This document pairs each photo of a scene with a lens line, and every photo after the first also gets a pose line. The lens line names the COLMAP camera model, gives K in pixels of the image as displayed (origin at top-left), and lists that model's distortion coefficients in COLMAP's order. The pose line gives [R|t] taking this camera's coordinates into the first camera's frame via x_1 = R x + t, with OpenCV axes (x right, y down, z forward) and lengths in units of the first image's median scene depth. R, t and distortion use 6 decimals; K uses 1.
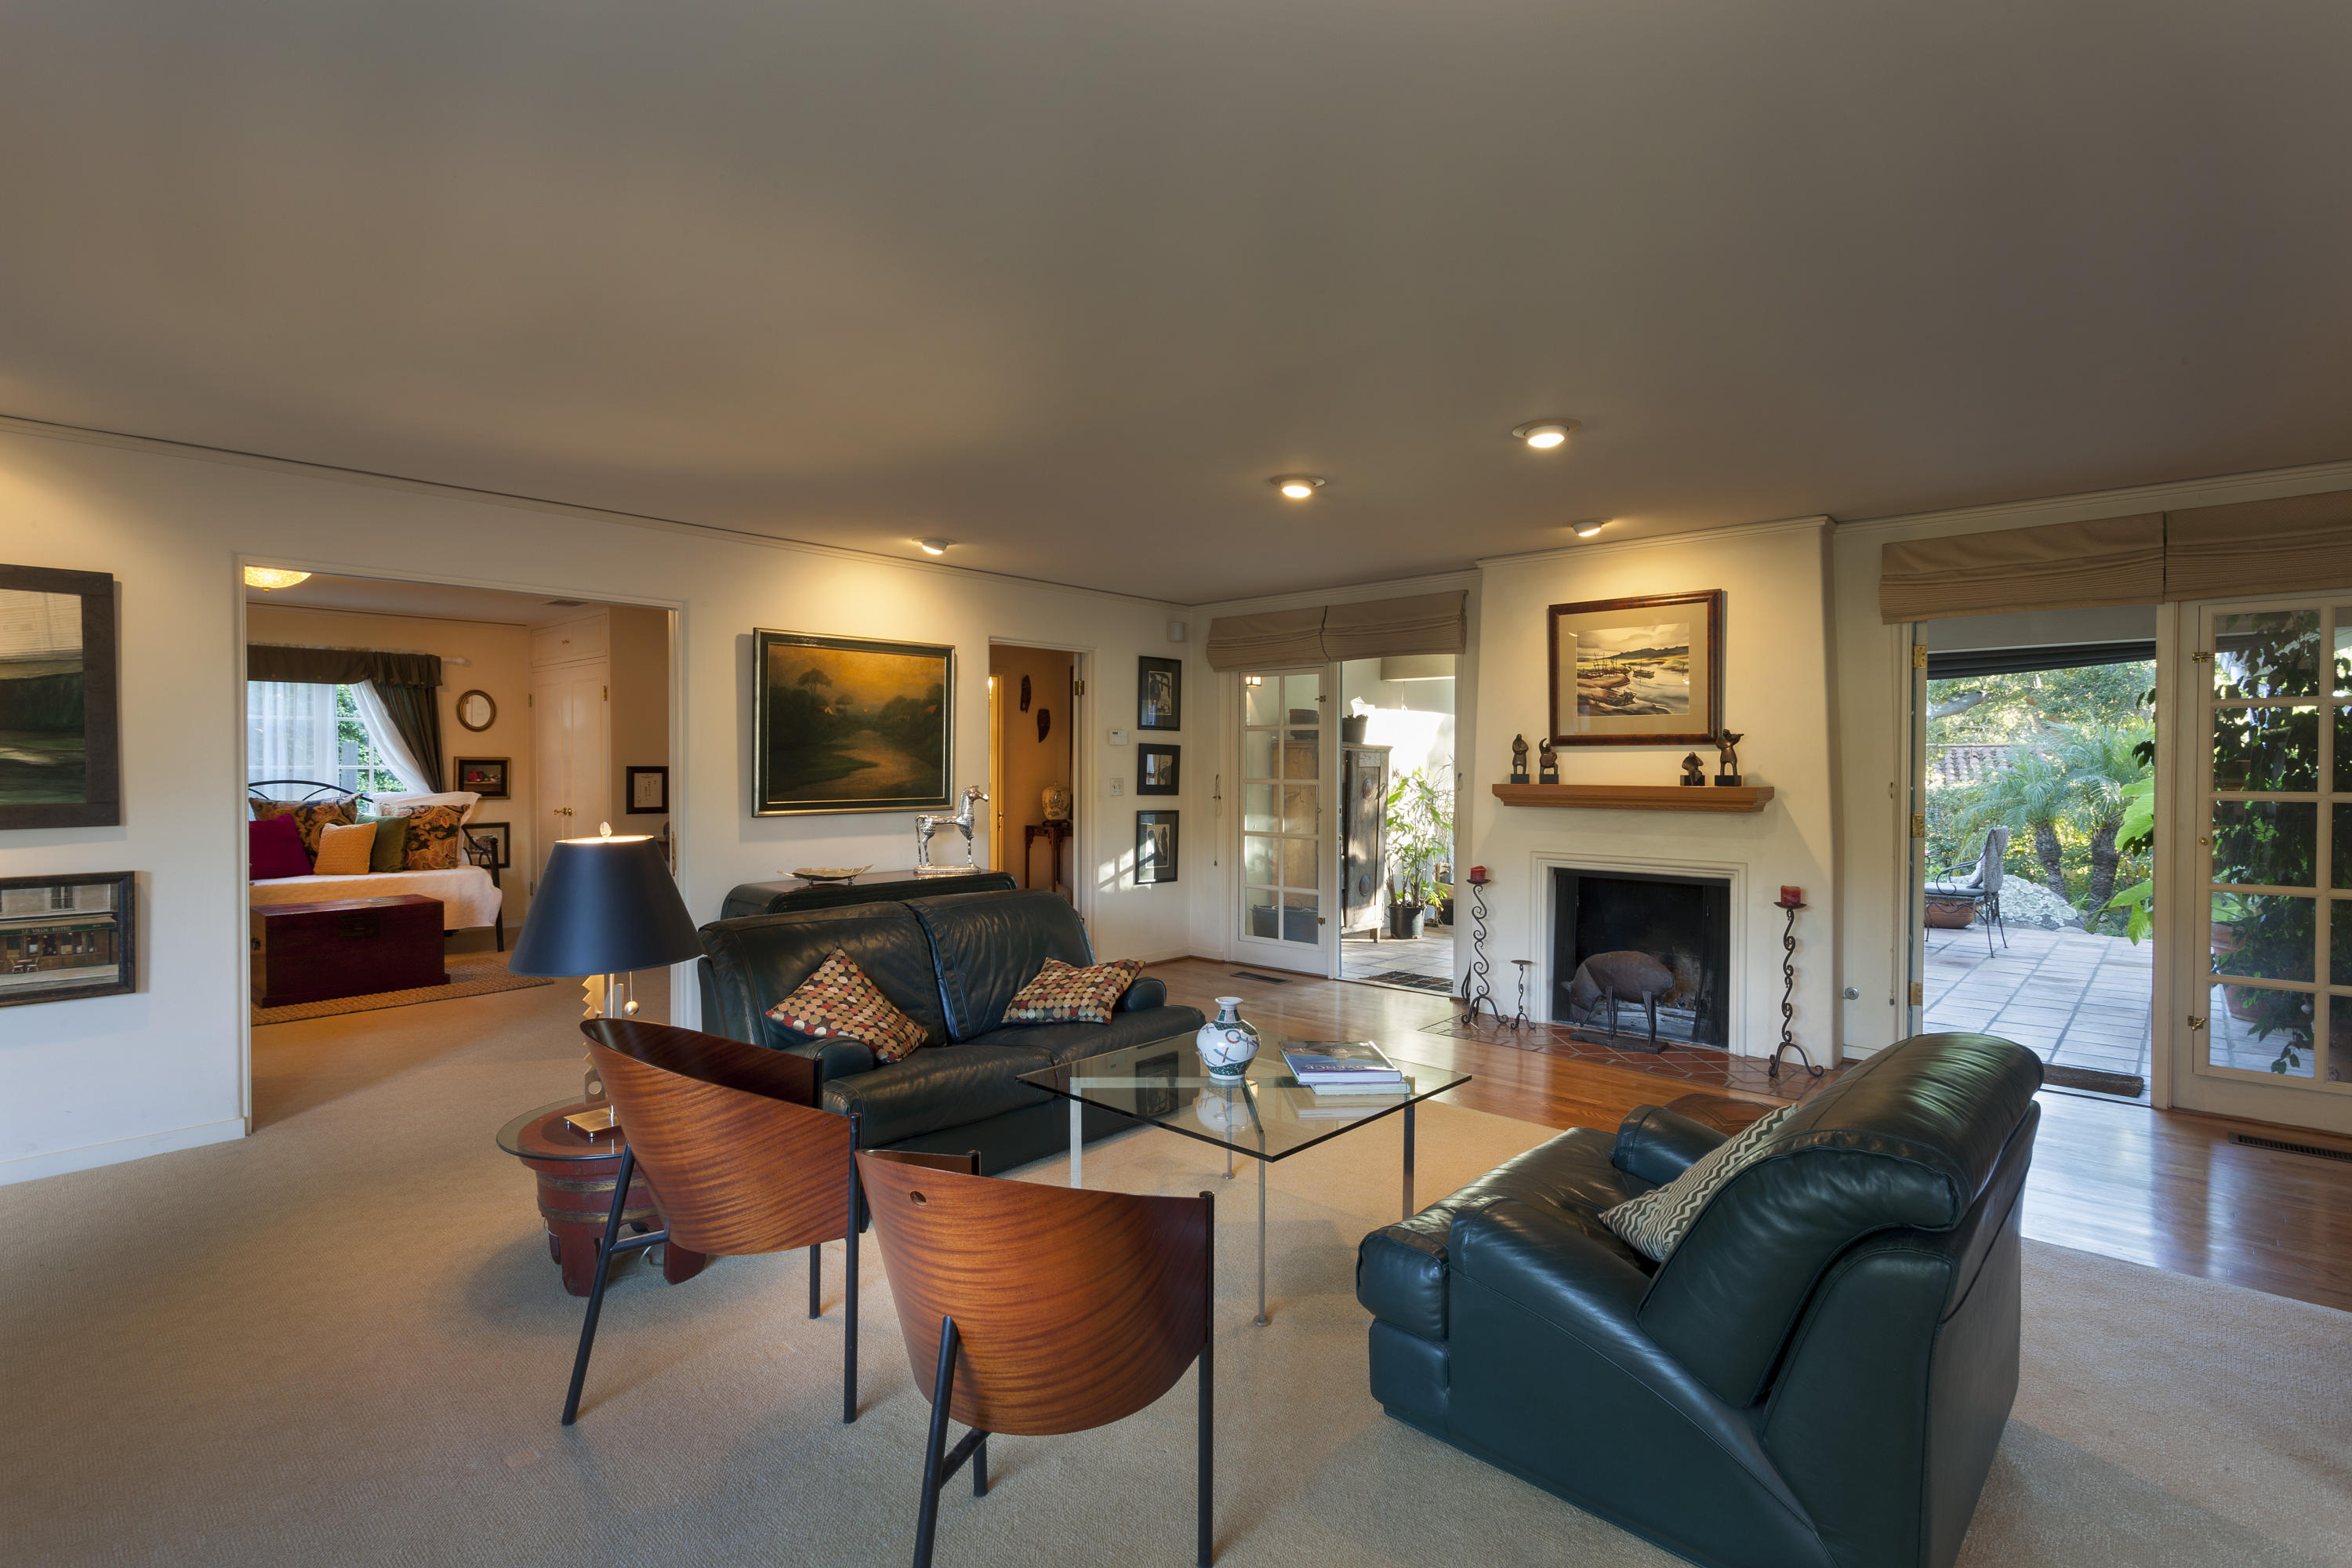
lens RADIAL K [[1141.9, 0, 1241.0], [0, 1141.9, 771.8], [0, 0, 1]] dist [-0.016346, 0.005146]
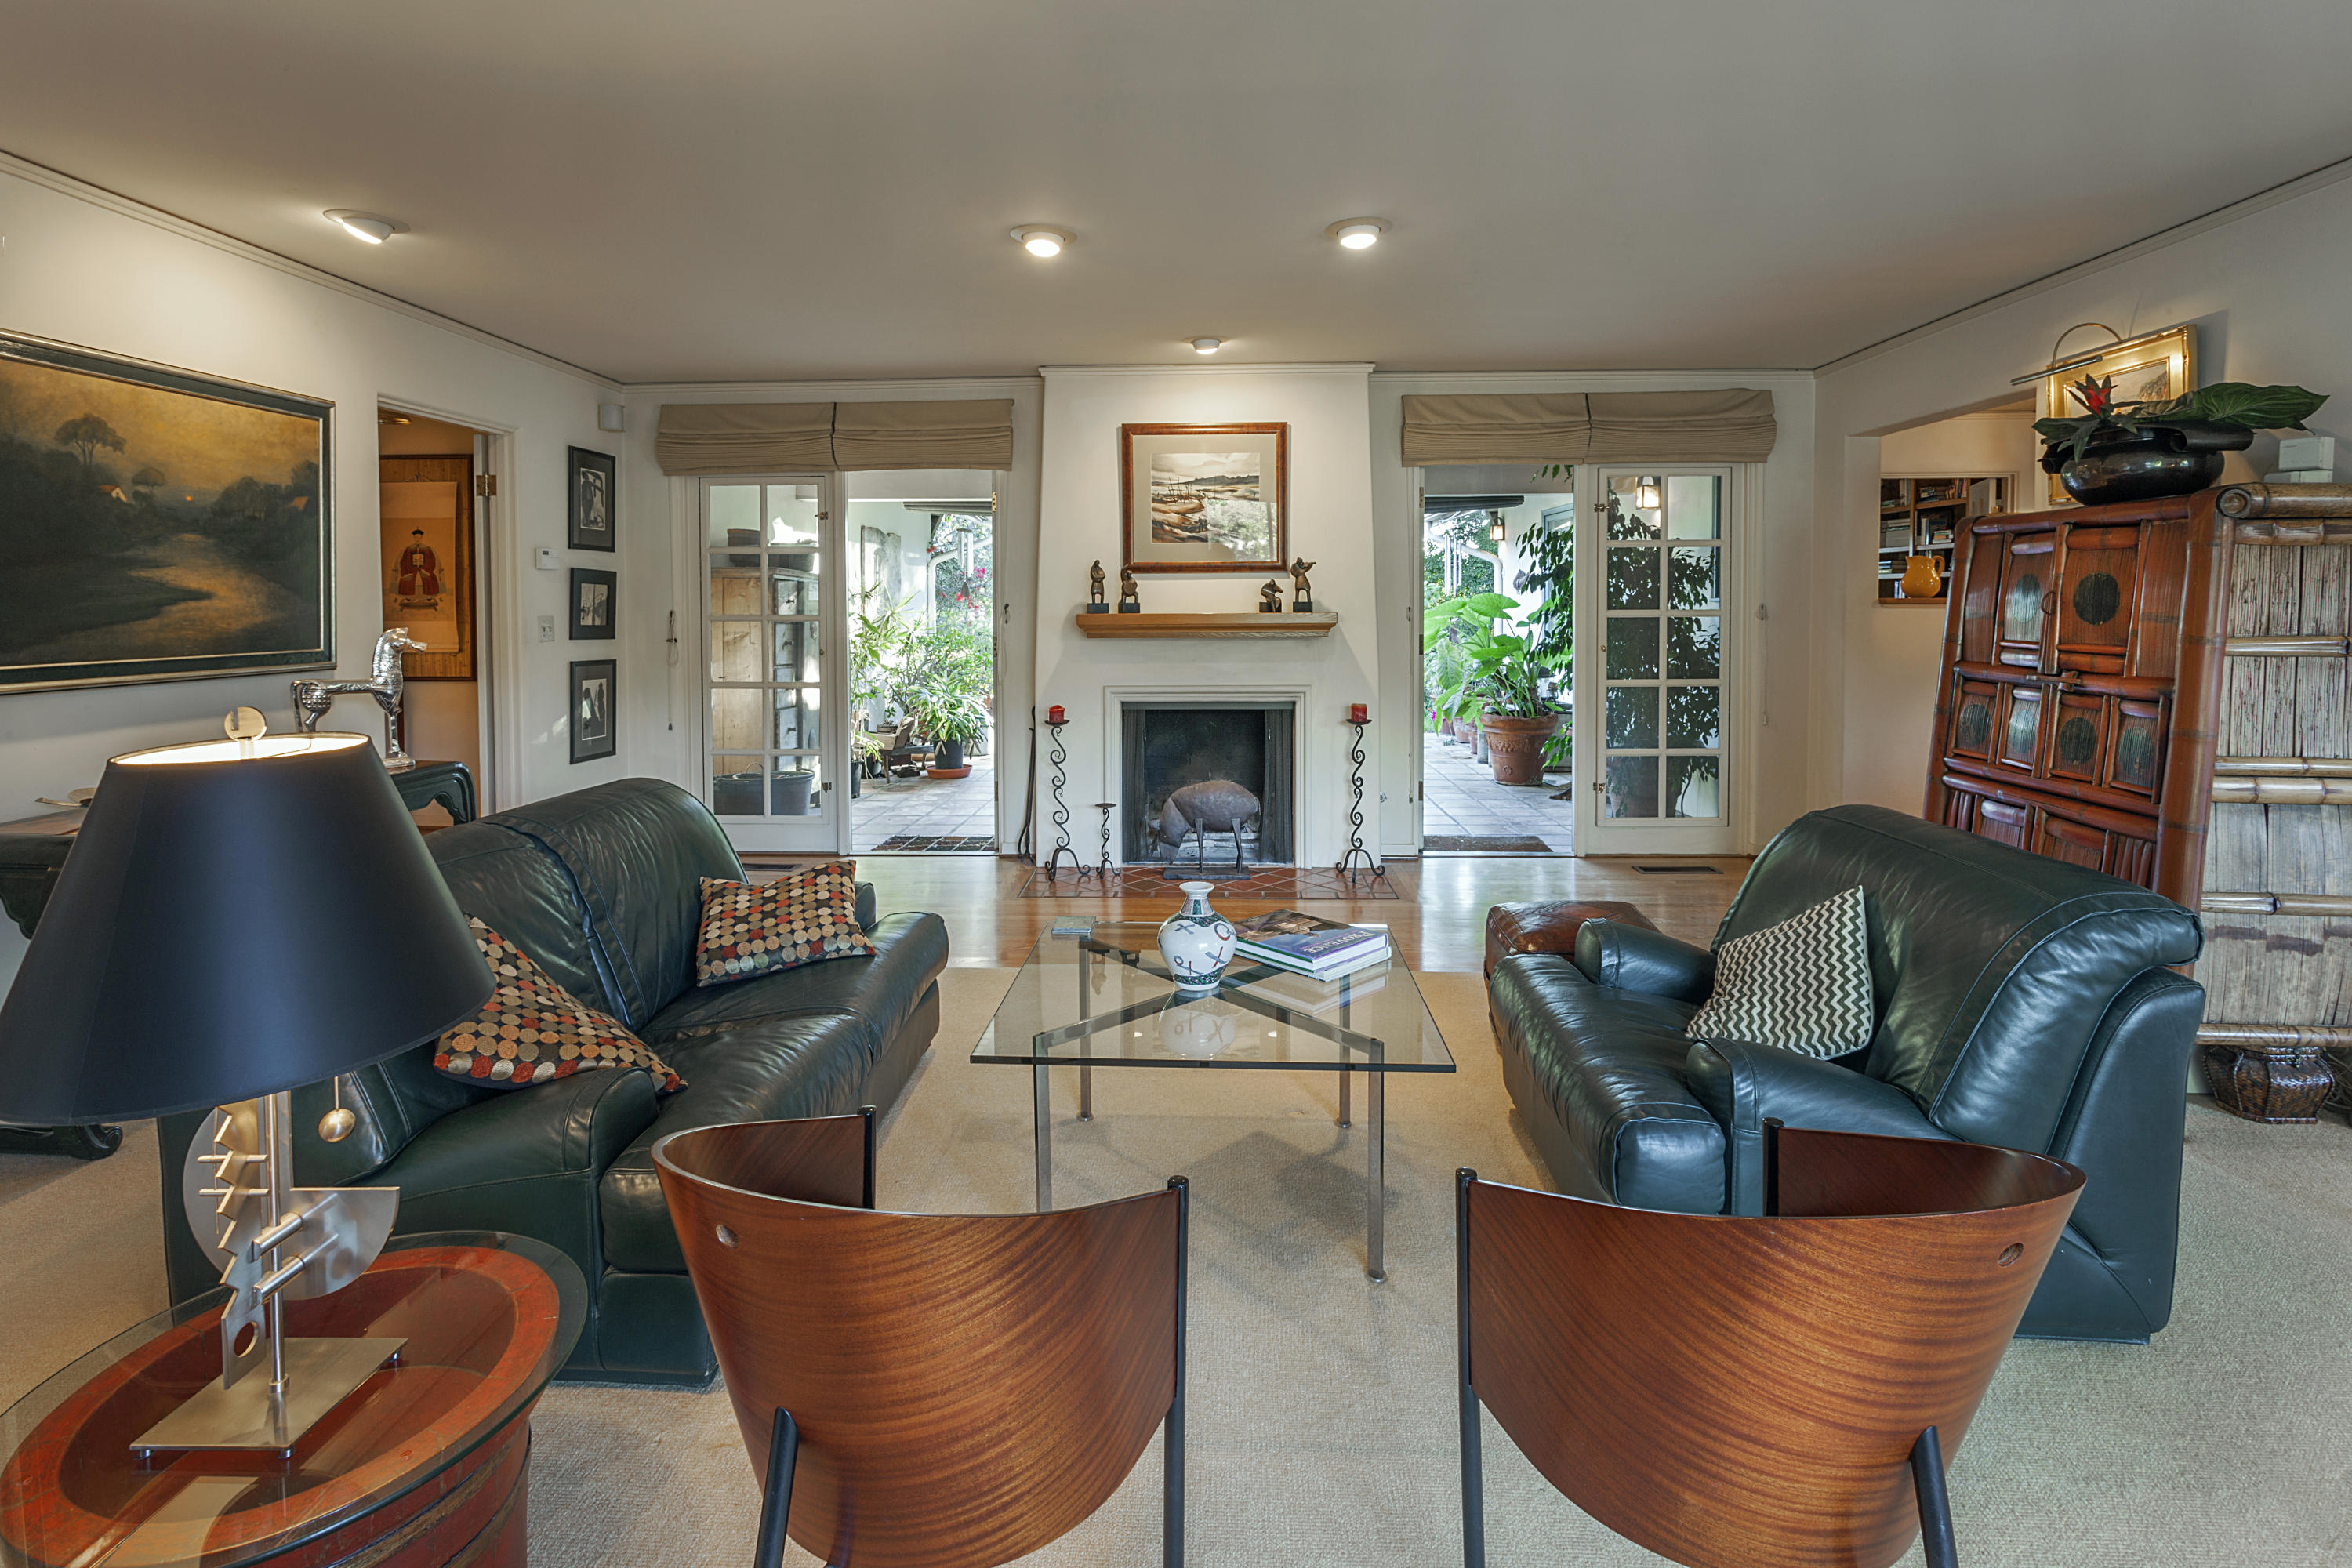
lens RADIAL K [[1141.9, 0, 1224.1], [0, 1141.9, 632.6], [0, 0, 1]] dist [-0.016346, 0.005146]
pose [[0.769286, -0.024205, 0.638446, -0.233768], [0.013028, 0.999669, 0.022203, 0.005483], [-0.638772, -0.008763, 0.769346, 0.191388]]
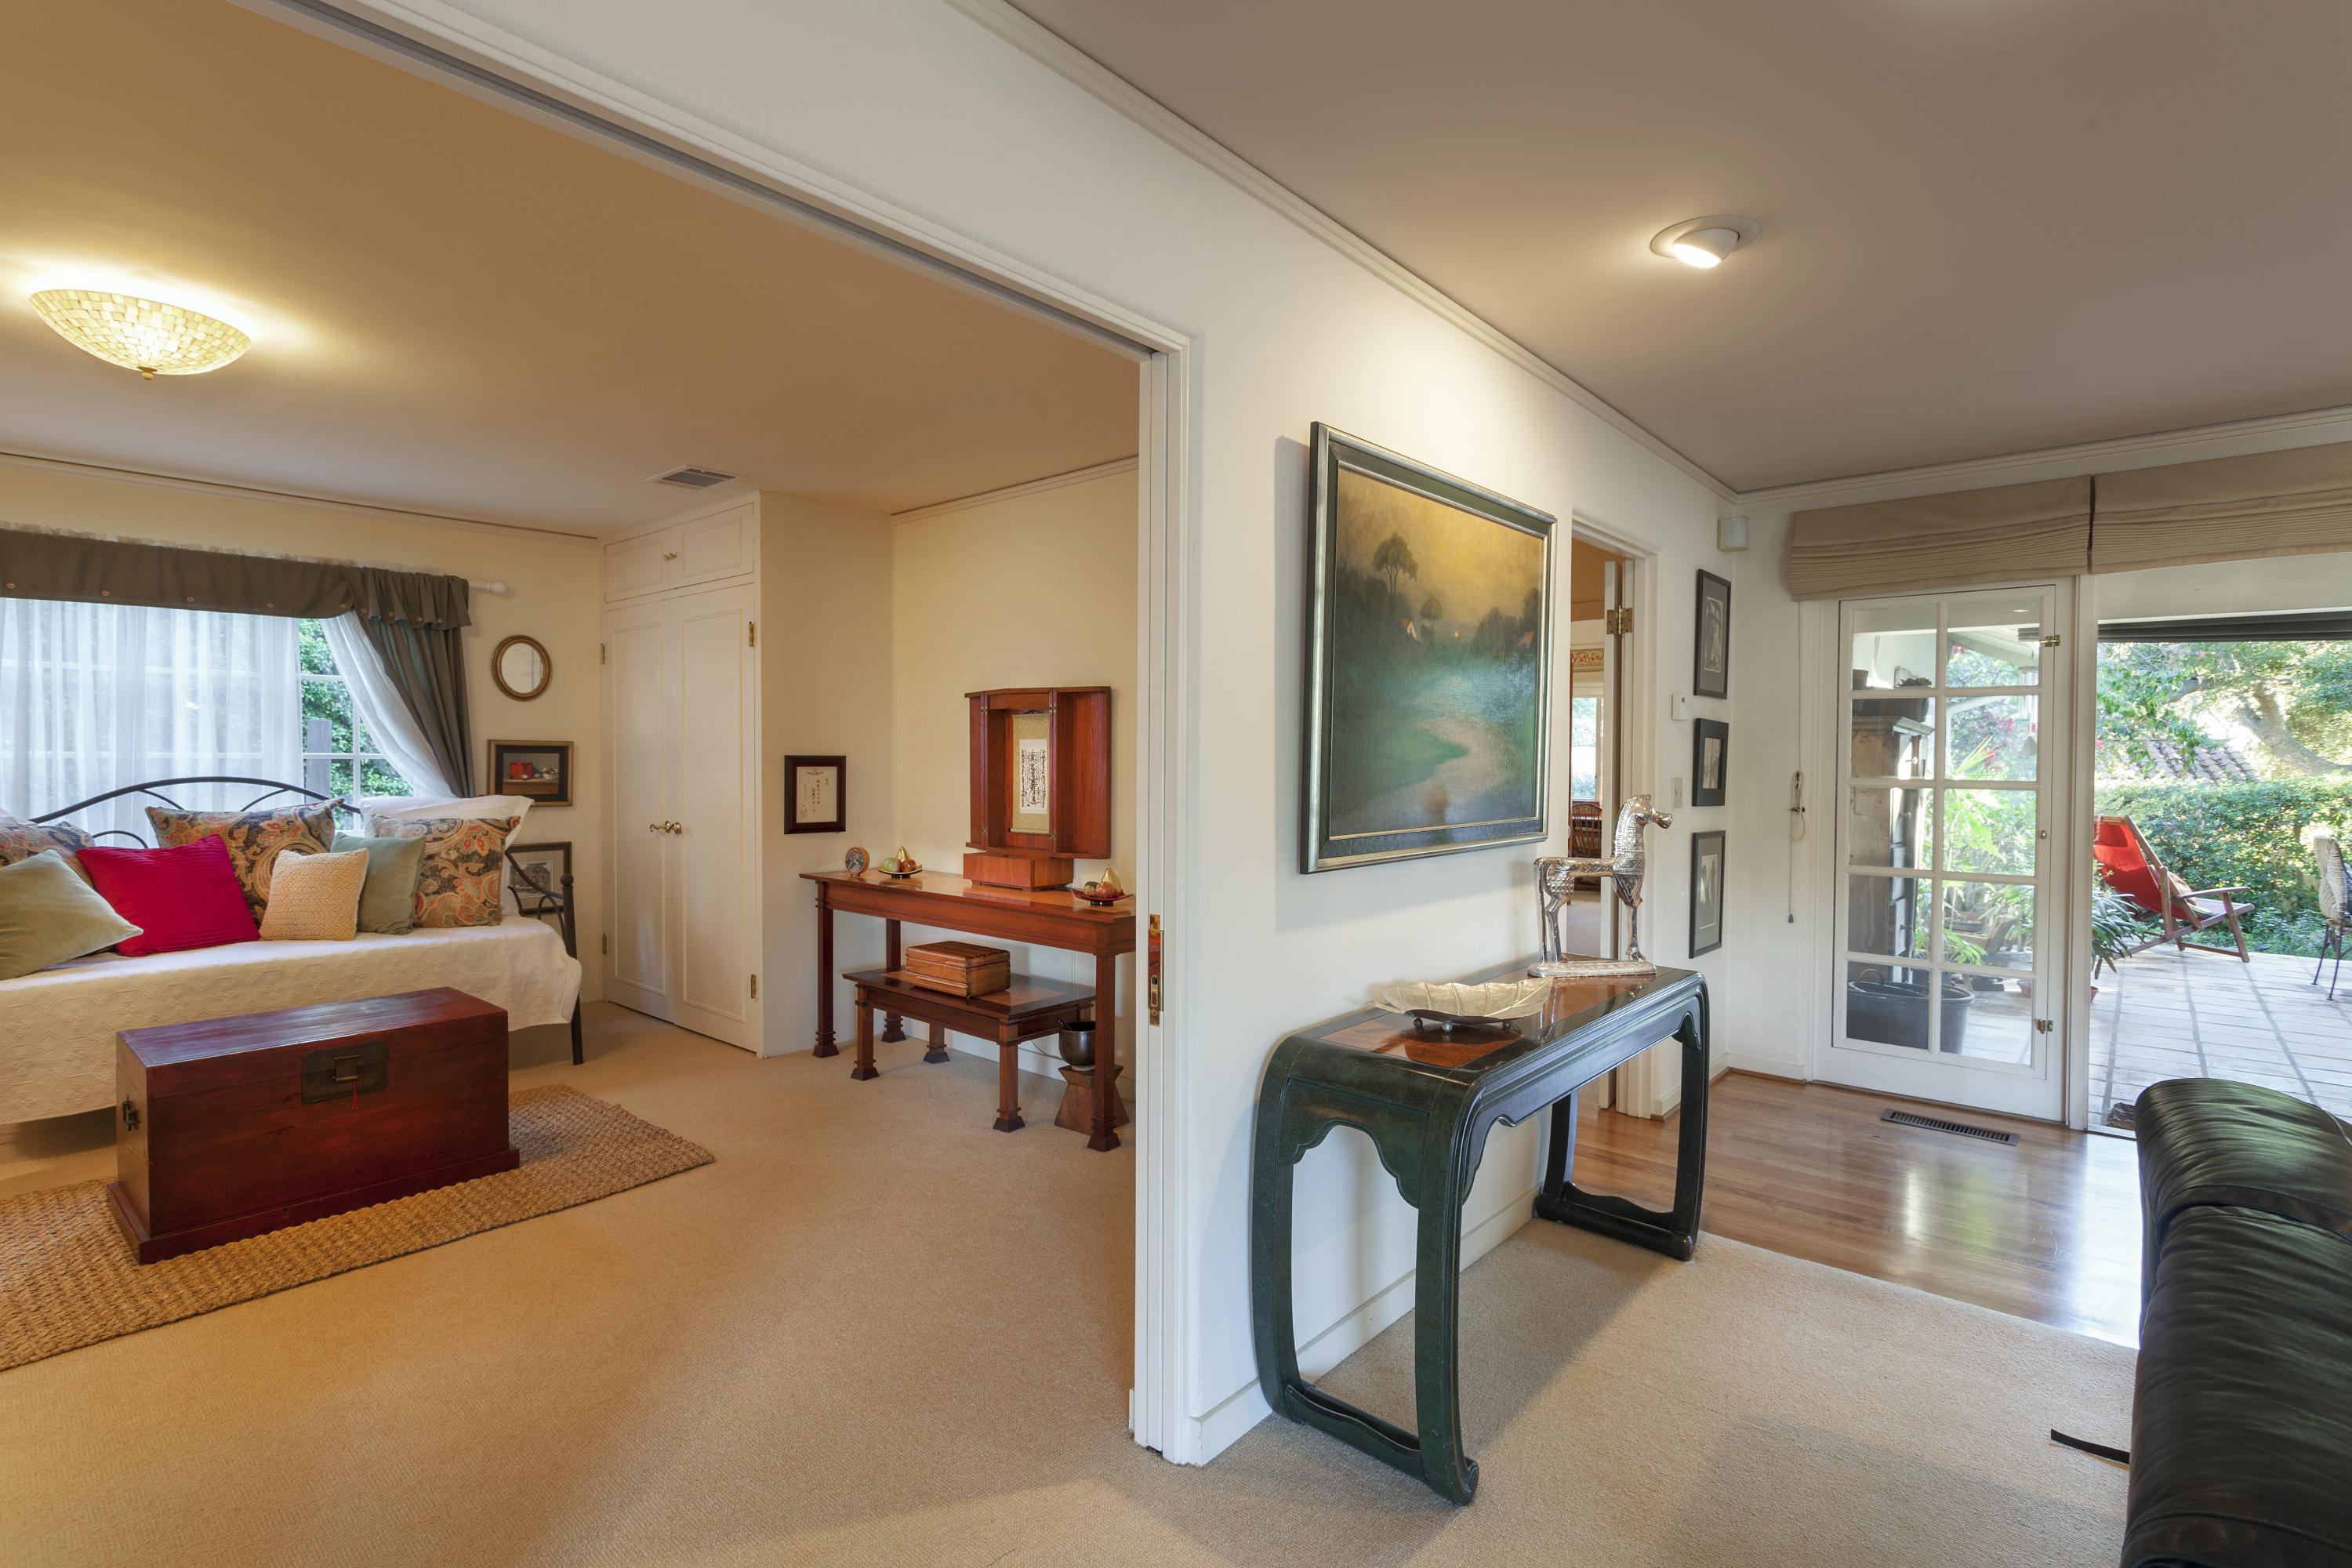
lens RADIAL K [[1141.9, 0, 1241.4], [0, 1141.9, 768.4], [0, 0, 1]] dist [-0.016346, 0.005146]
pose [[0.999797, 0.002253, 0.020021, -0.339530], [-0.002320, 0.999992, 0.003327, -0.000309], [-0.020013, -0.003372, 0.999794, 0.425349]]
